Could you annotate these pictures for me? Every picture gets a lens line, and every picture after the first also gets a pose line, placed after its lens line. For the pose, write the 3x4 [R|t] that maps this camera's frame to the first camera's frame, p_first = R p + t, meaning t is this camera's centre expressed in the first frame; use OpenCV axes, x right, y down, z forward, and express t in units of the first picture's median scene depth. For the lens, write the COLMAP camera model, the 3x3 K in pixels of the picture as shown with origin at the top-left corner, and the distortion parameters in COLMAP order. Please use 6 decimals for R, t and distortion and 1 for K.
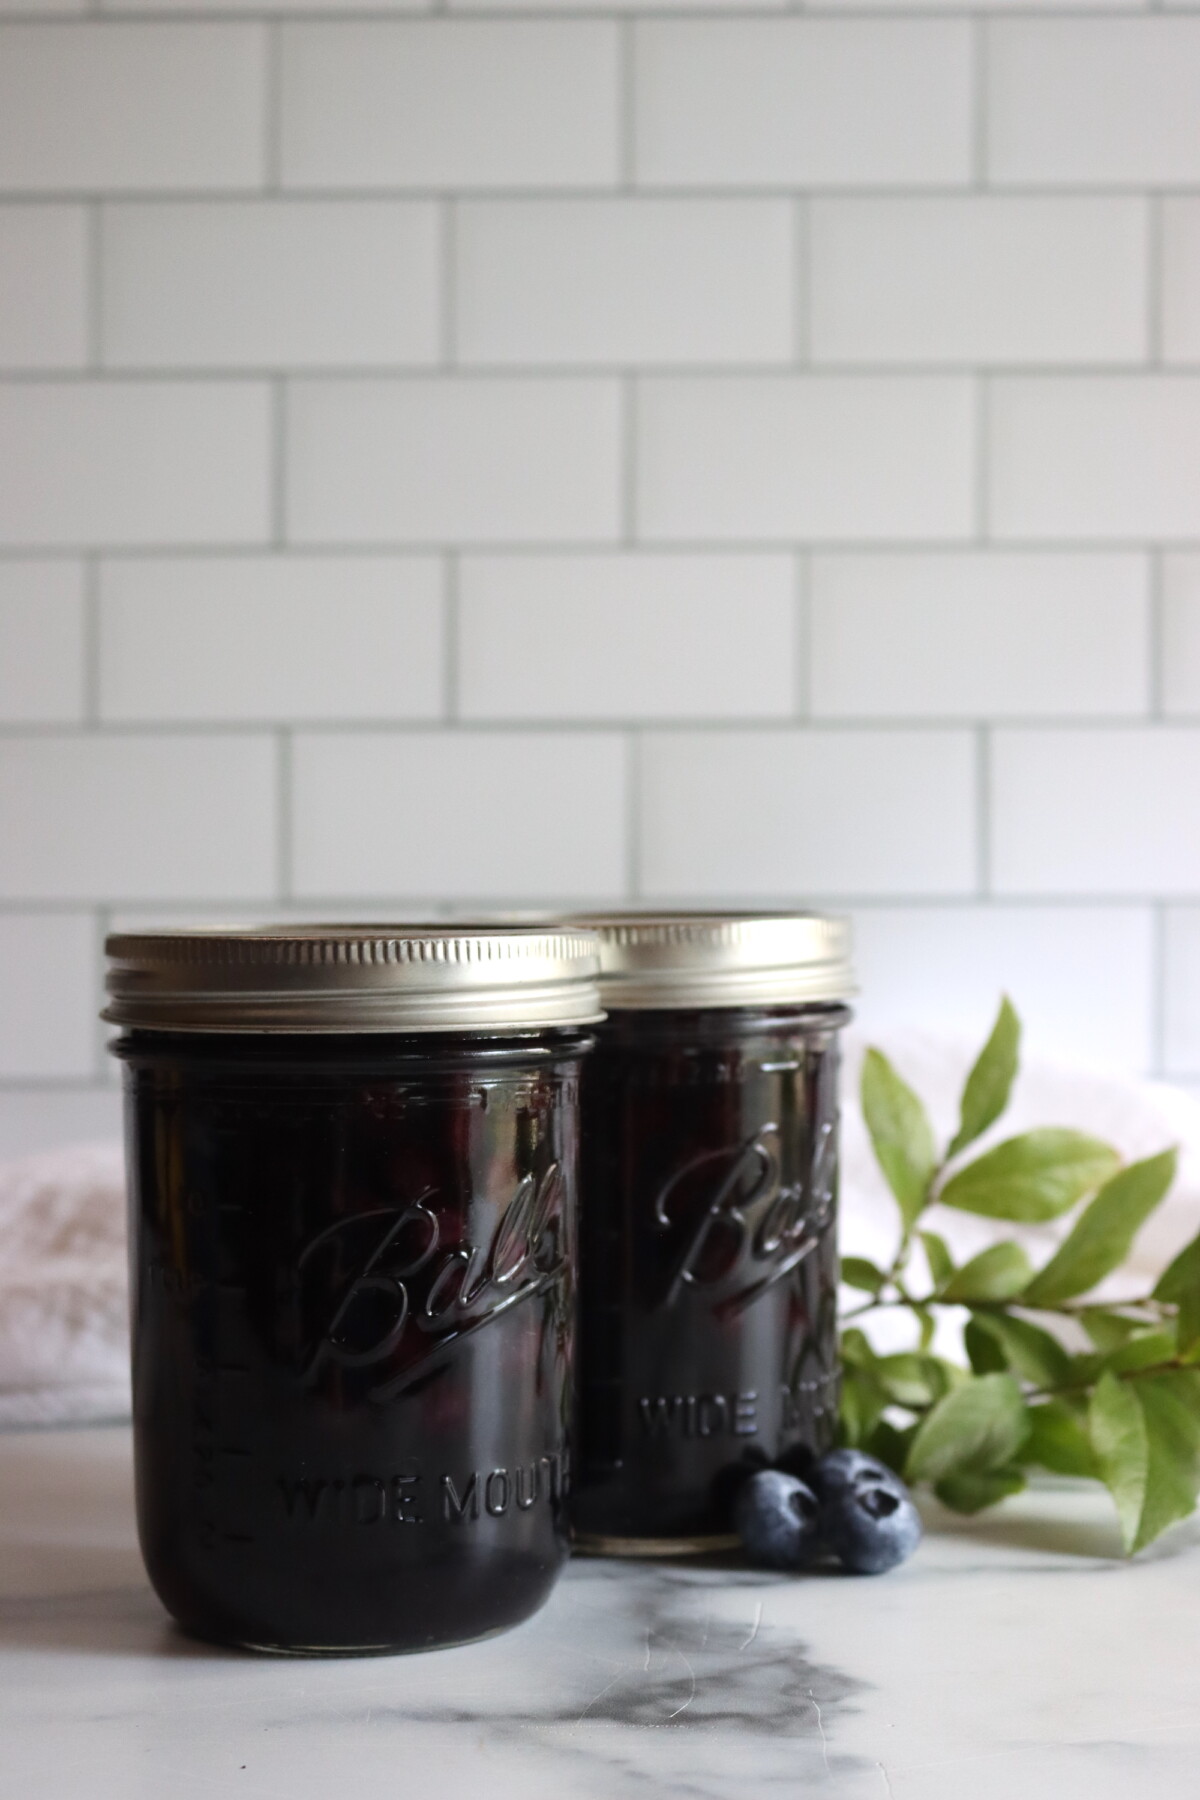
lens RADIAL K [[3264.5, 0, 600.0], [0, 3264.5, 900.0], [0, 0, 1]] dist [-0.024125, 0.051395]
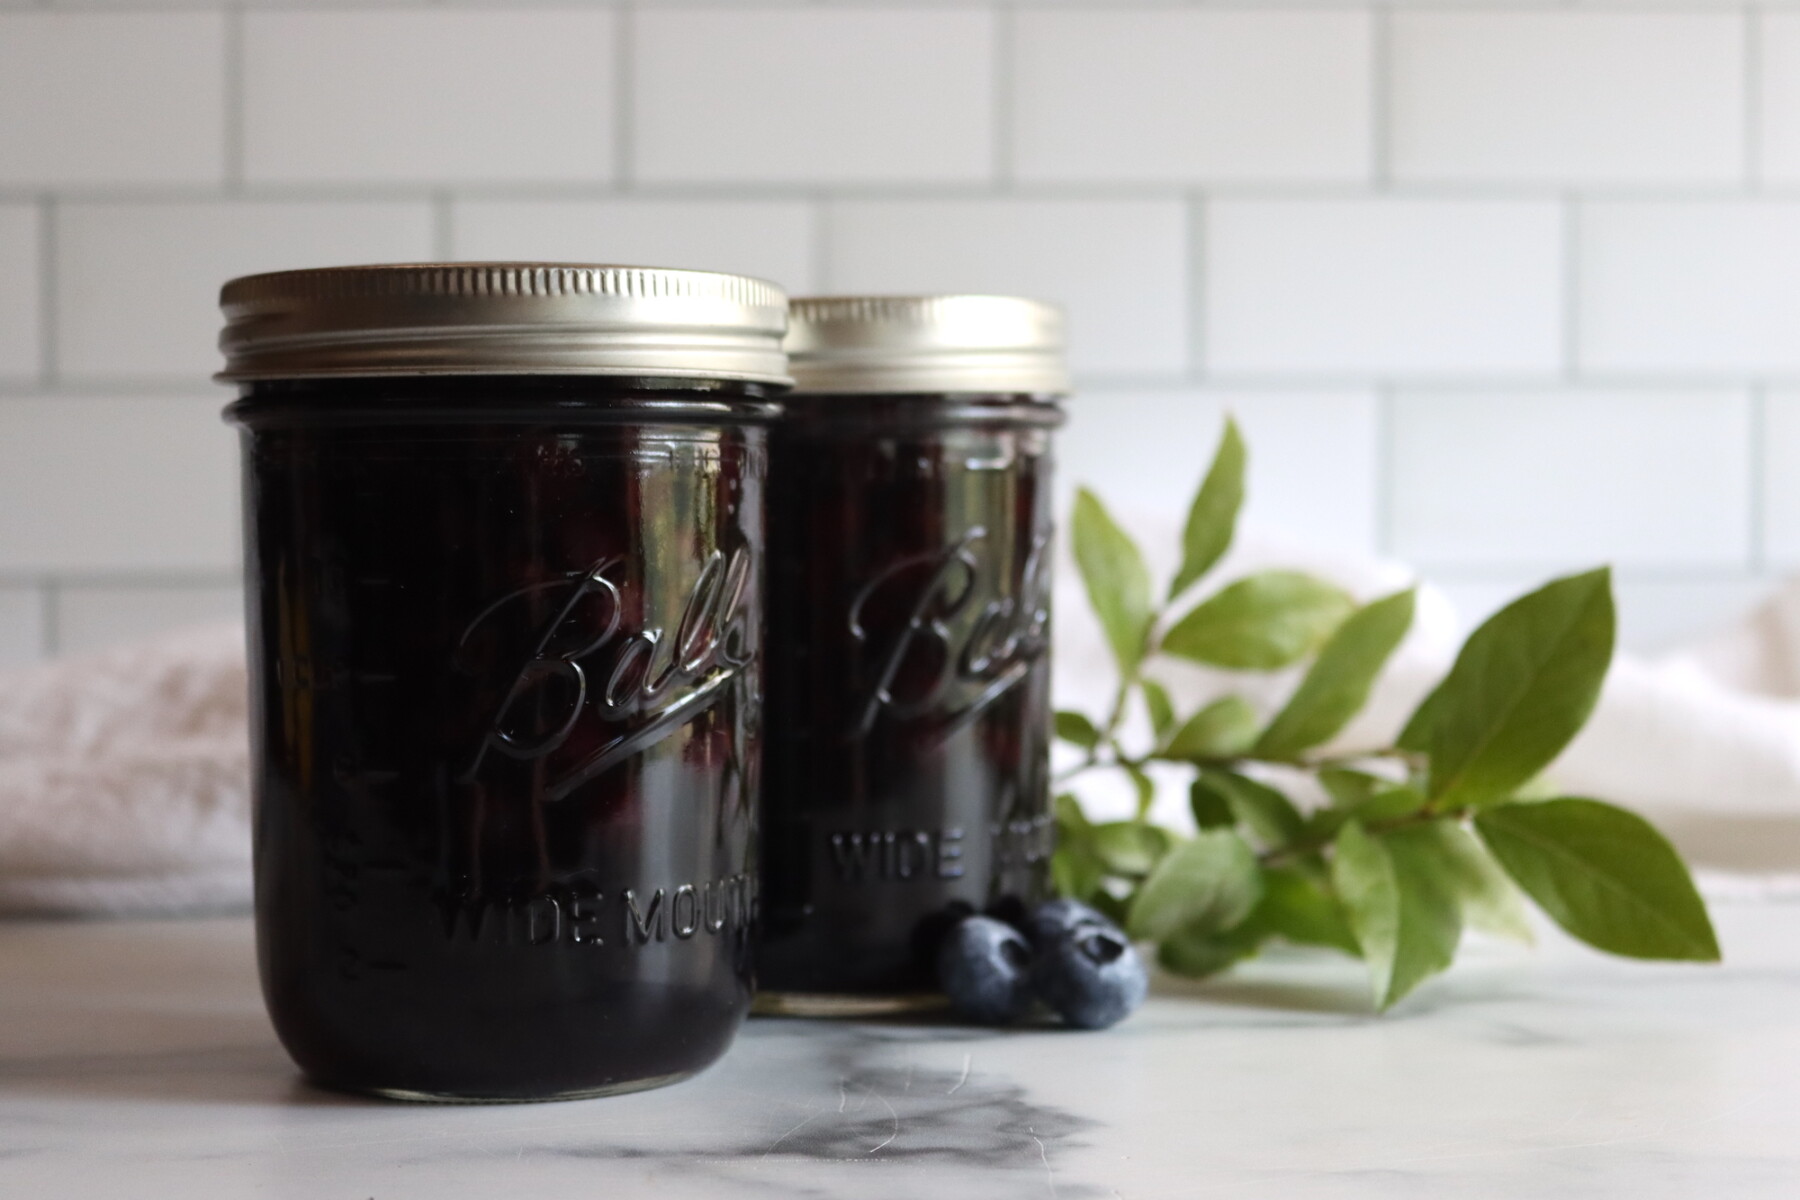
lens RADIAL K [[3178.7, 0, 854.1], [0, 3178.7, 600.0], [0, 0, 1]] dist [-0.006624, 0.006652]
pose [[0.999723, -0.002642, 0.023374, -0.001730], [0.002666, 0.999996, -0.000993, 0.089306], [-0.023372, 0.001055, 0.999726, 0.134045]]
